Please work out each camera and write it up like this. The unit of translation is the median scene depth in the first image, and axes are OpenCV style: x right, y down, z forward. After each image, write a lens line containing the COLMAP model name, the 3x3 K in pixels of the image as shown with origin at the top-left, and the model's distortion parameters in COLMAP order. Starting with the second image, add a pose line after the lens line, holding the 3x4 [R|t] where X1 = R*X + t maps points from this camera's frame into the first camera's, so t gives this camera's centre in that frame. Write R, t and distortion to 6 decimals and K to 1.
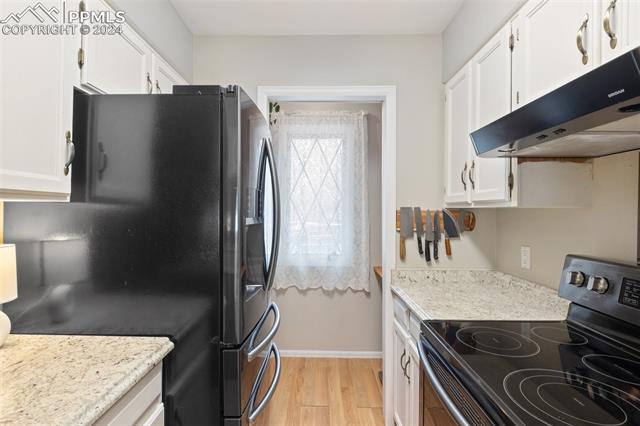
lens RADIAL K [[296.7, 0, 316.2], [0, 296.7, 211.2], [0, 0, 1]] dist [-0.002074, -0.000569]
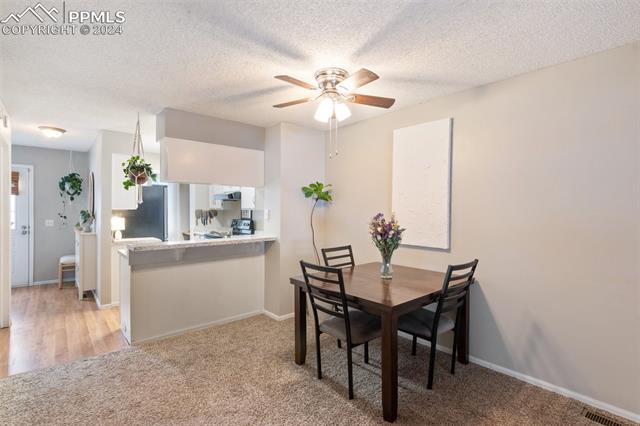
lens RADIAL K [[309.0, 0, 312.4], [0, 309.0, 209.9], [0, 0, 1]] dist [-0.001838, -0.000702]
pose [[0.759797, -0.001092, 0.650159, -1.014347], [-0.003080, 0.999981, 0.005279, -0.032657], [-0.650153, -0.006014, 0.759780, -2.570233]]
